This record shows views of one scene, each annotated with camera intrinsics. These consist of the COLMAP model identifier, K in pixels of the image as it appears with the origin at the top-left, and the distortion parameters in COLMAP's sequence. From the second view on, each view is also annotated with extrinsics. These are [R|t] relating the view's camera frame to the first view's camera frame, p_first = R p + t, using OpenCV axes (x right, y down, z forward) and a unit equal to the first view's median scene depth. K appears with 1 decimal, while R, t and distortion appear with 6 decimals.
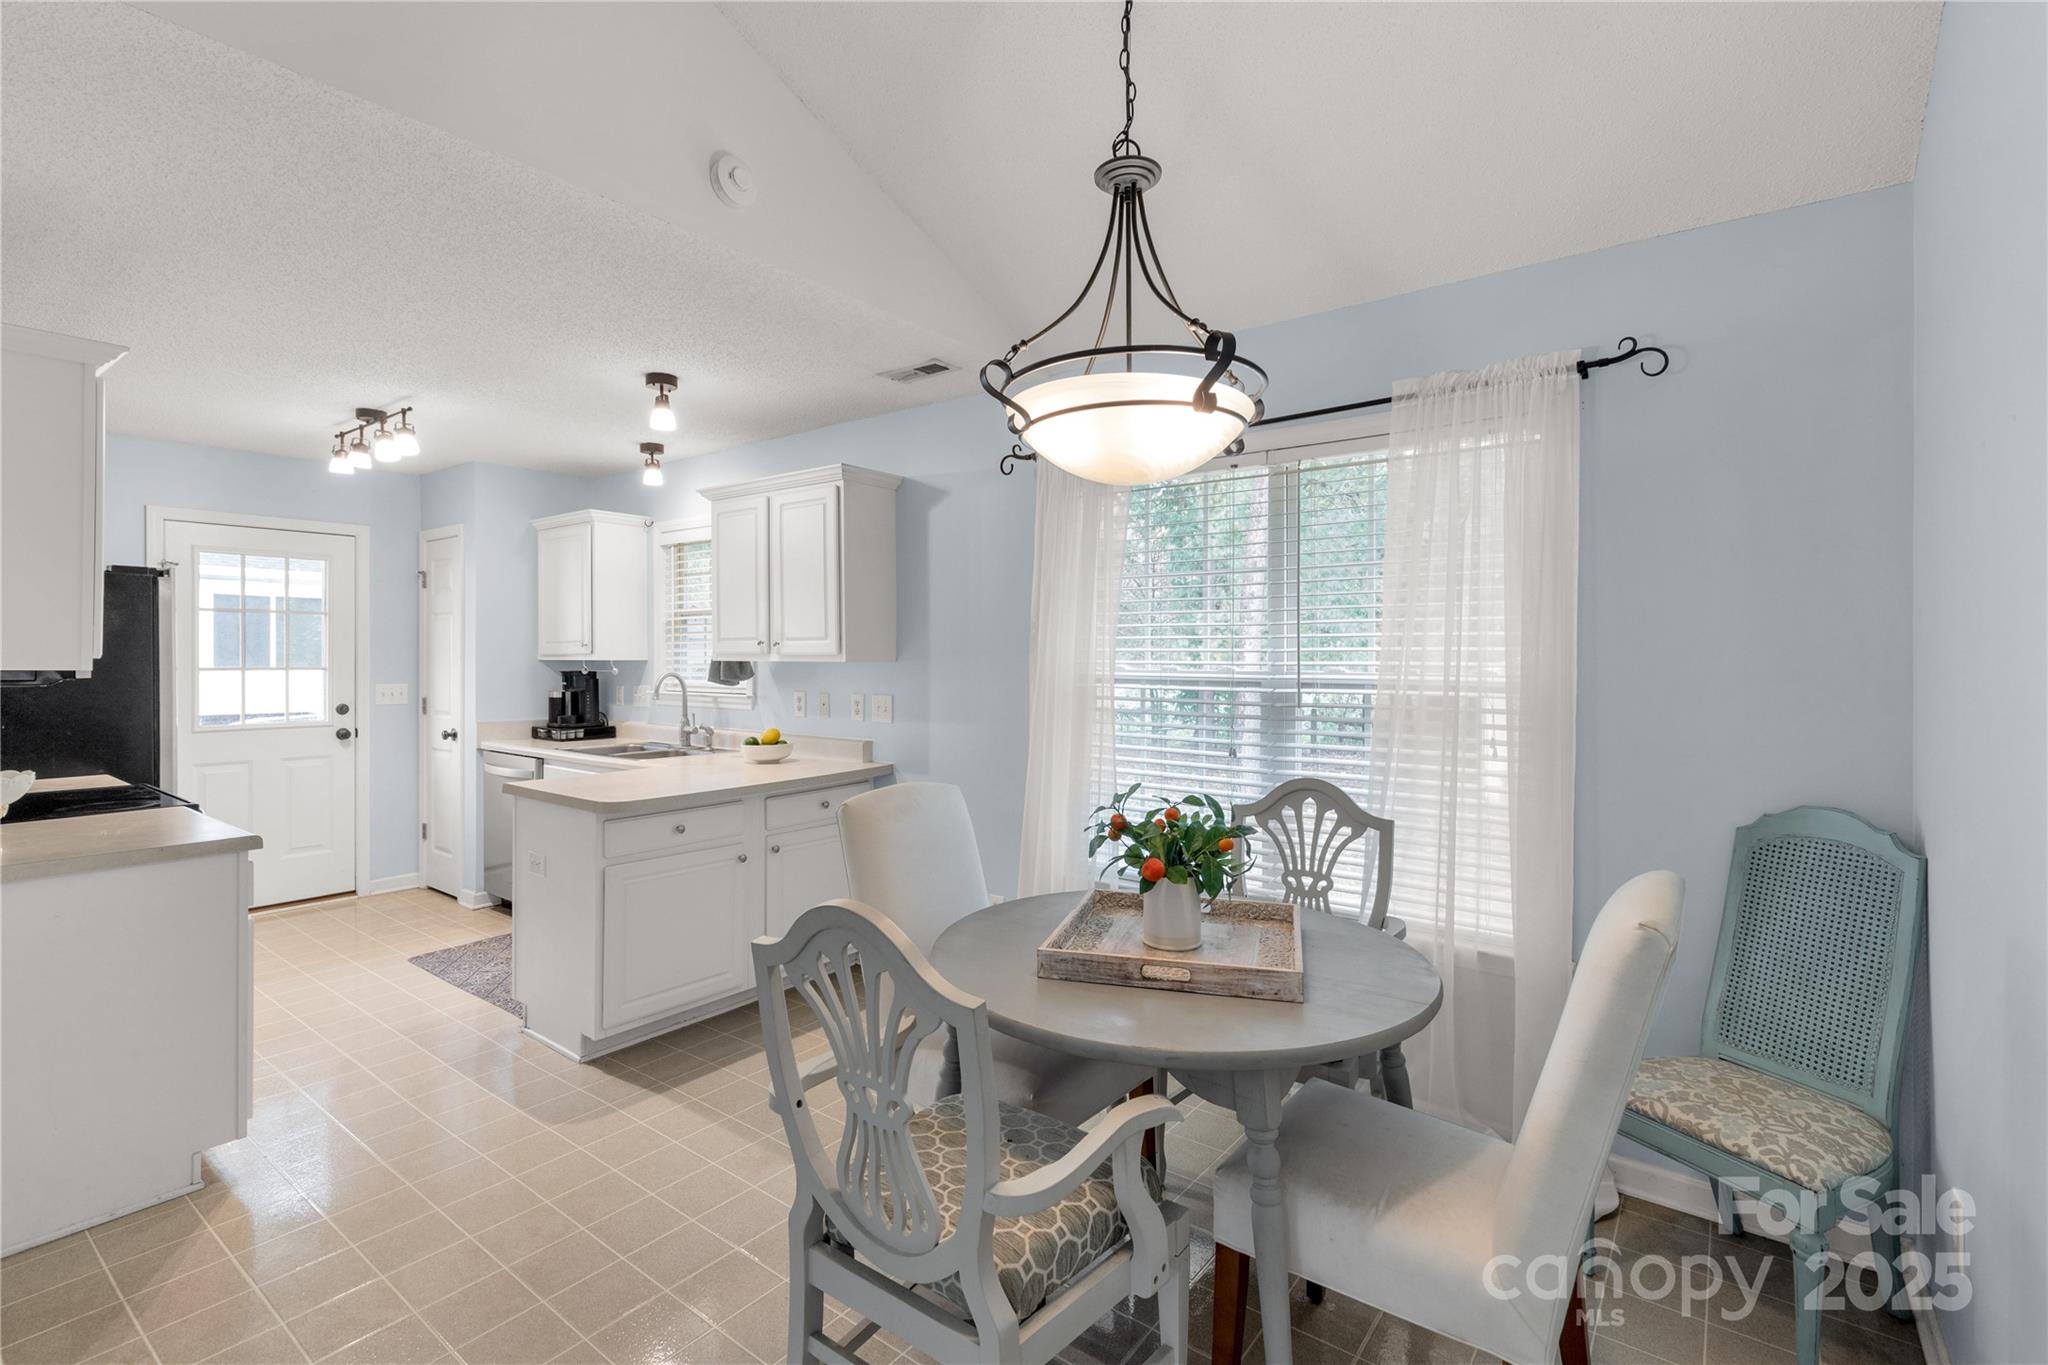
lens RADIAL K [[921.3, 0, 1022.5], [0, 921.3, 642.5], [0, 0, 1]] dist [-0.001700, -0.000705]
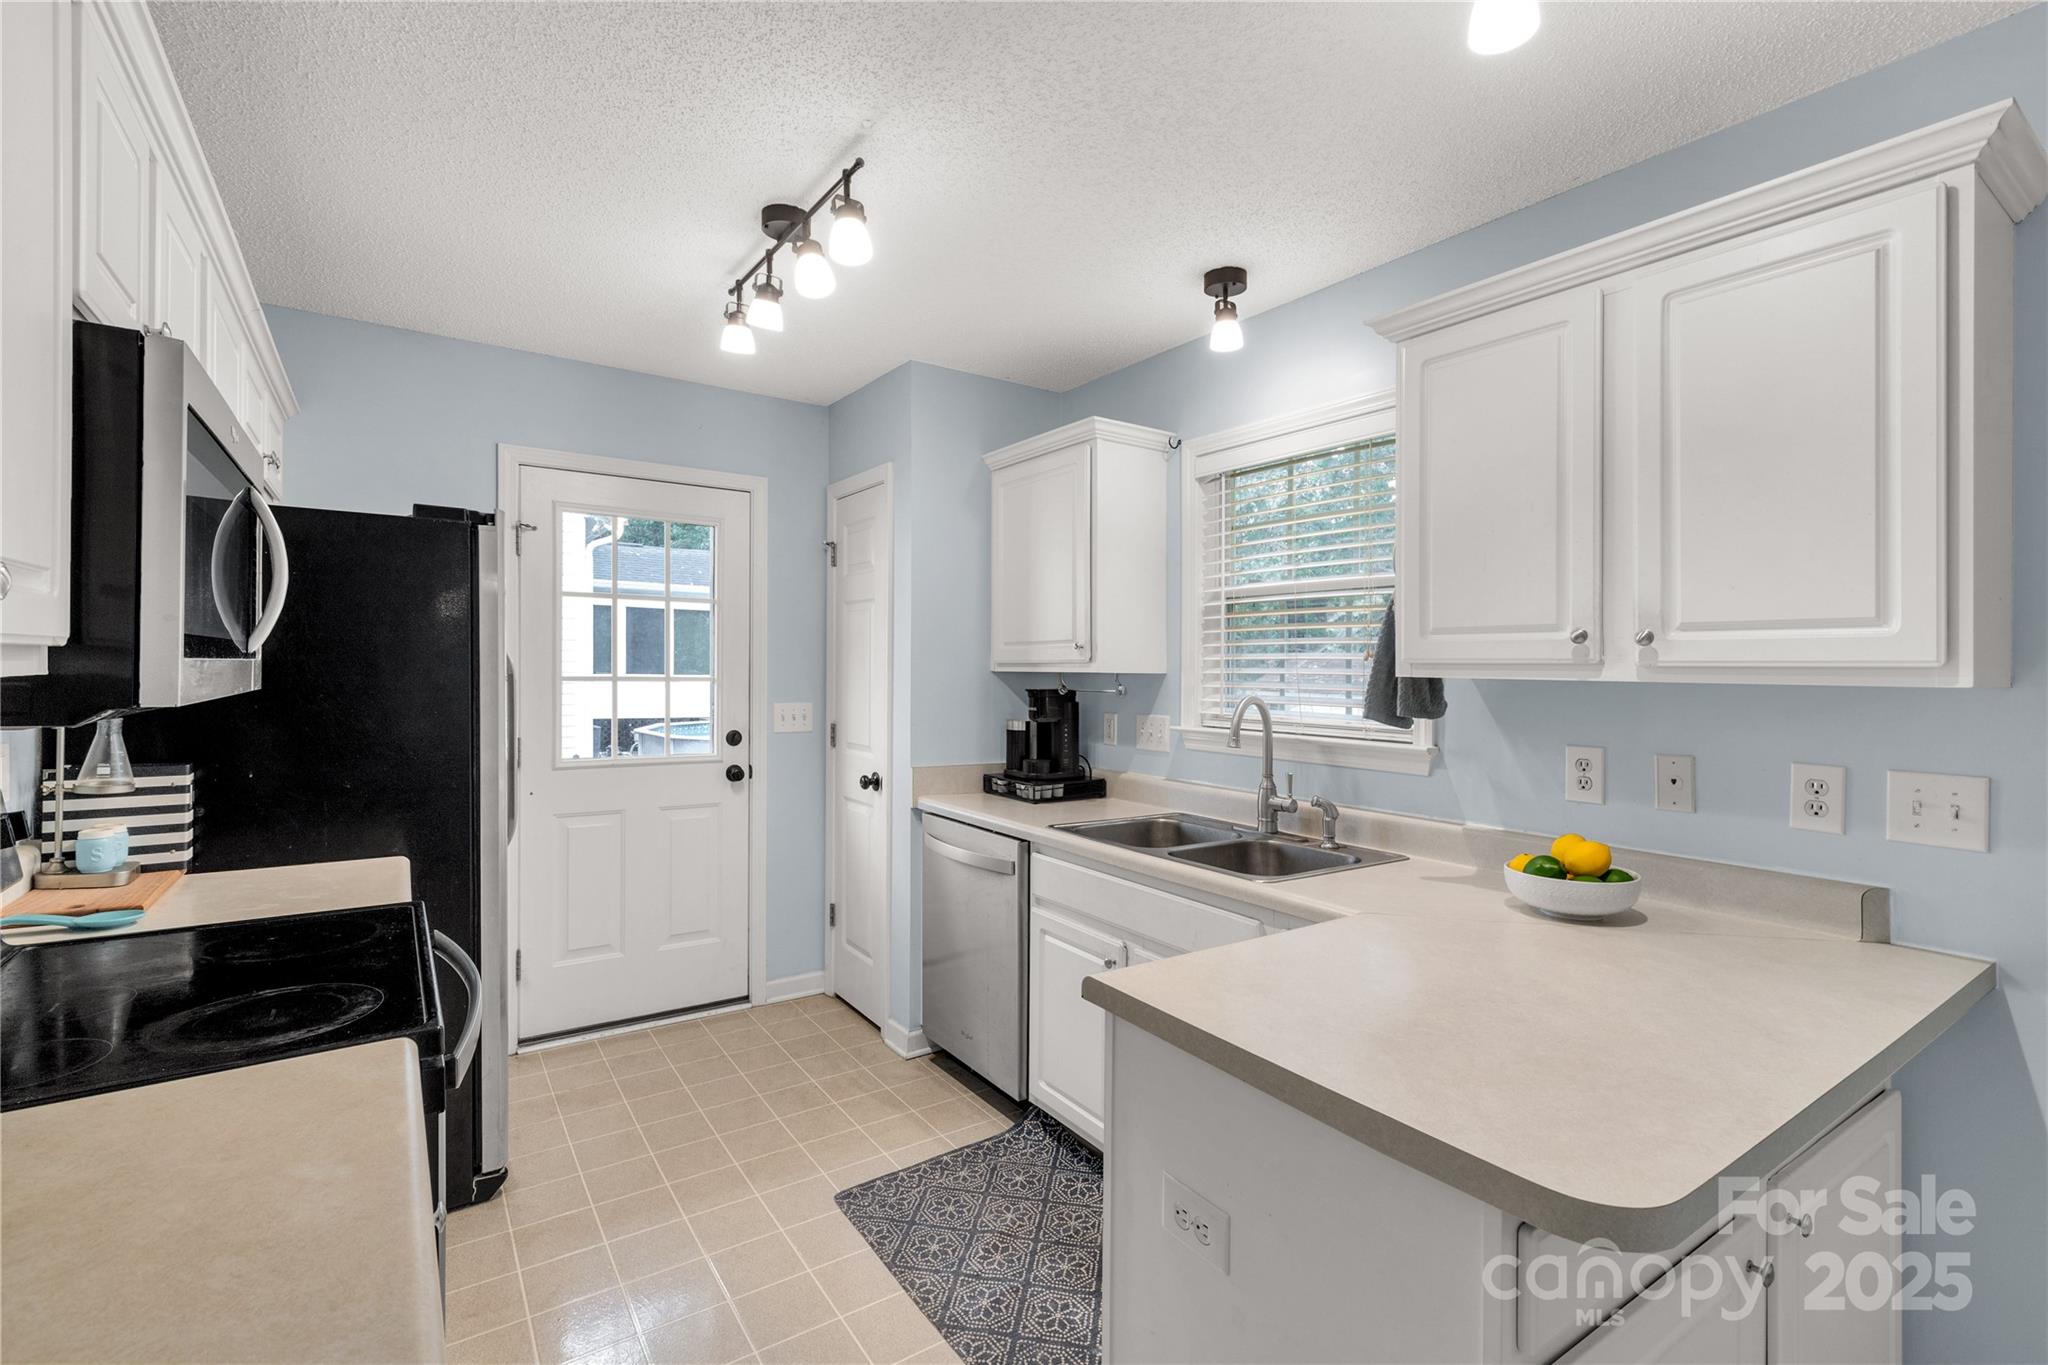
lens RADIAL K [[921.3, 0, 1025.1], [0, 921.3, 665.9], [0, 0, 1]] dist [-0.001700, -0.000705]
pose [[0.948745, 0.010529, -0.315866, -0.308707], [-0.007659, 0.999917, 0.010326, 0.008586], [0.315949, -0.007378, 0.948748, 0.406350]]
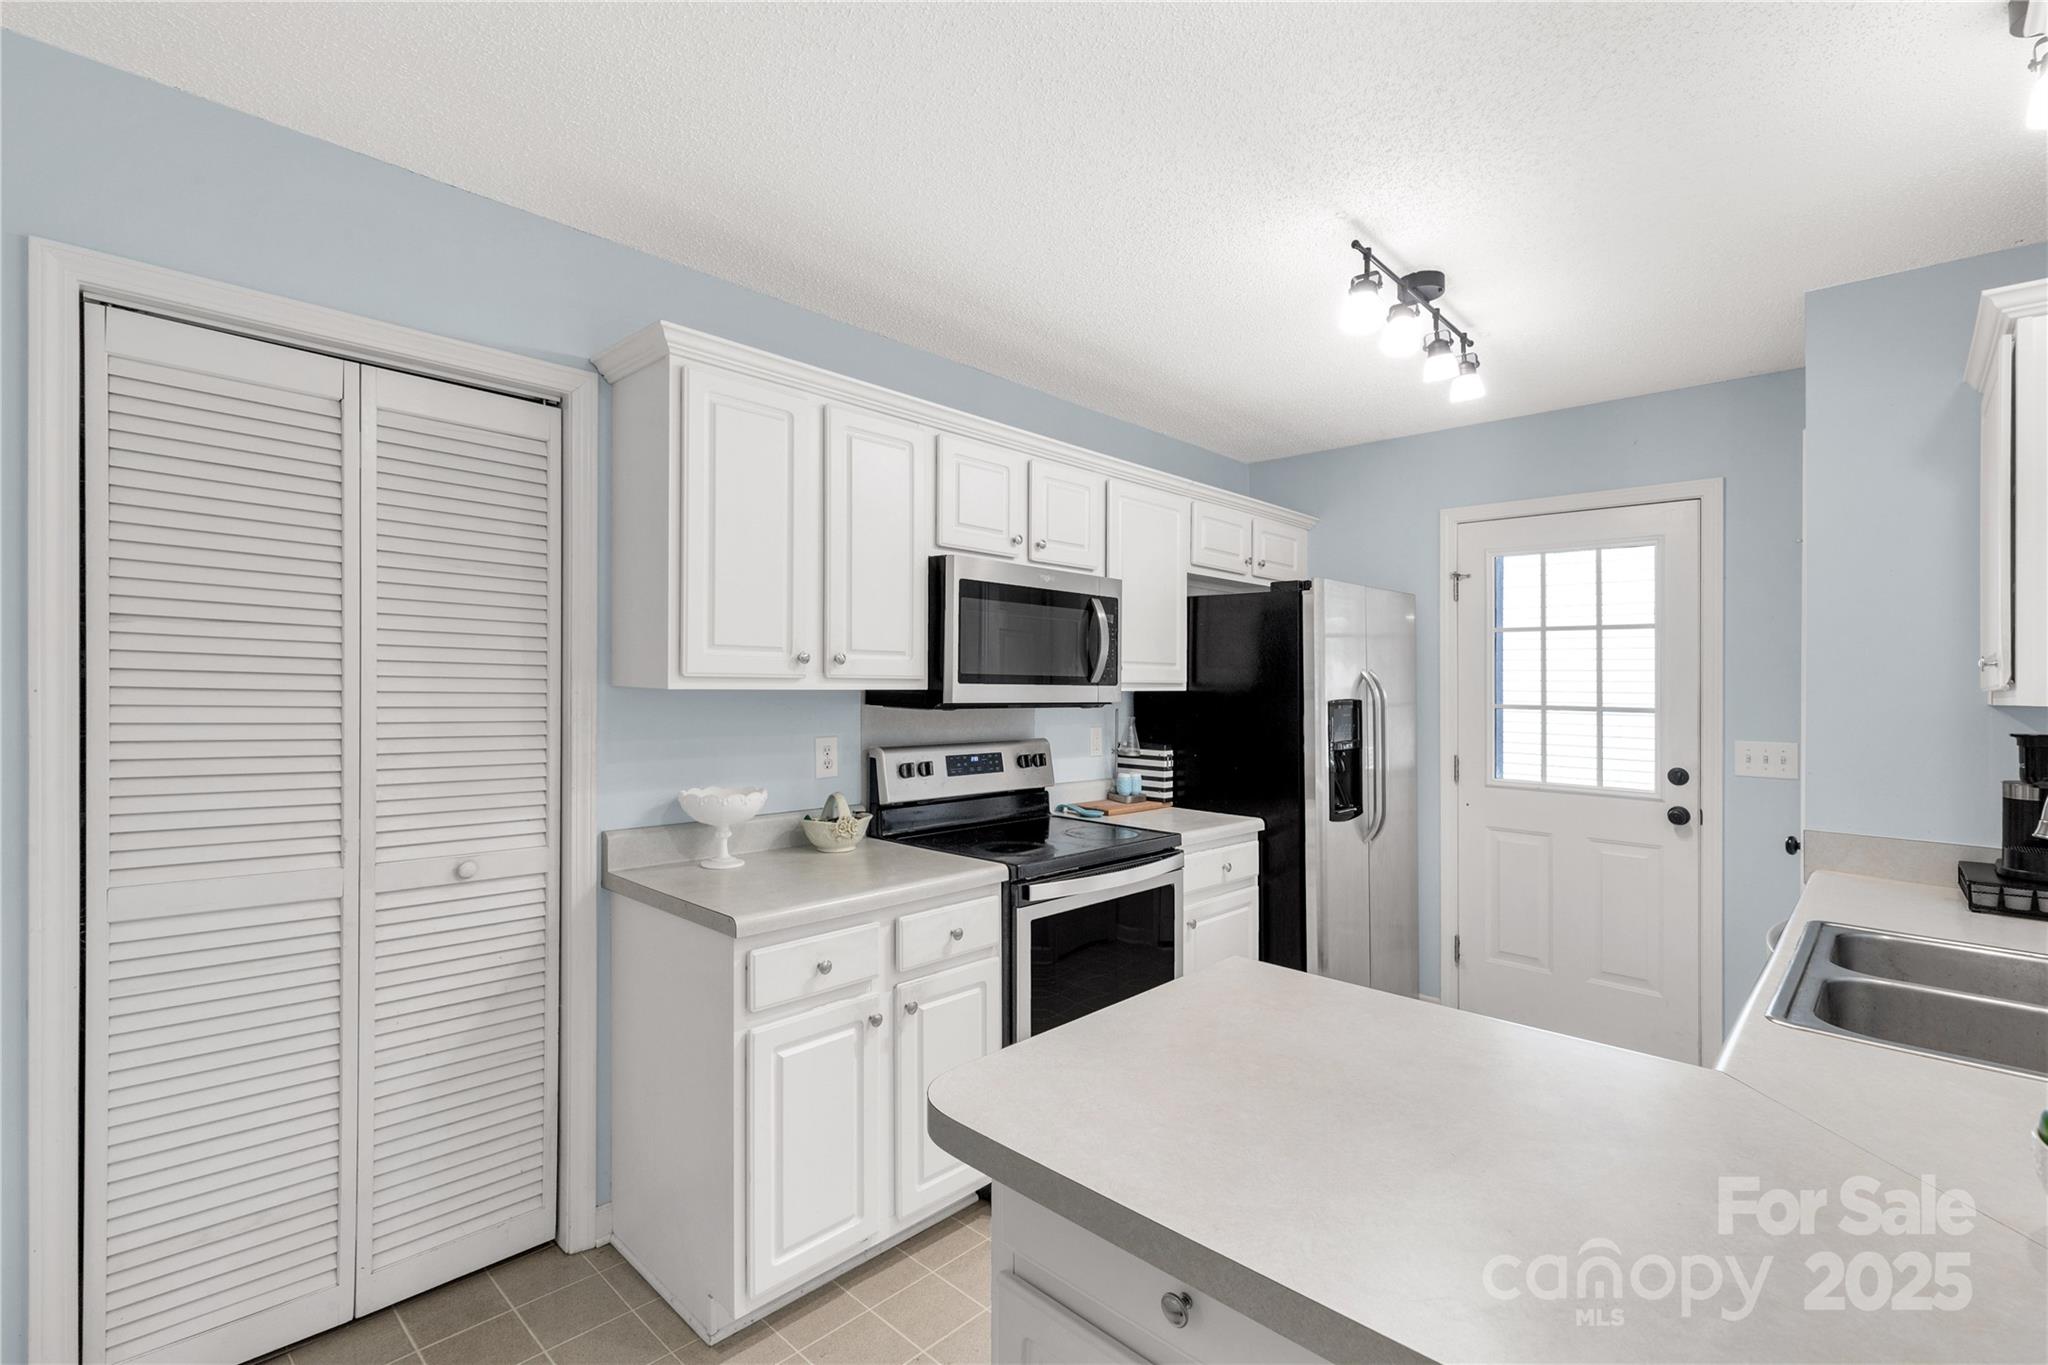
lens RADIAL K [[921.3, 0, 1062.0], [0, 921.3, 674.7], [0, 0, 1]] dist [-0.001700, -0.000705]
pose [[-0.105188, -0.007901, -0.994421, -0.068554], [-0.002908, 0.999967, -0.007638, 0.009058], [0.994448, 0.002088, -0.105208, 0.649286]]
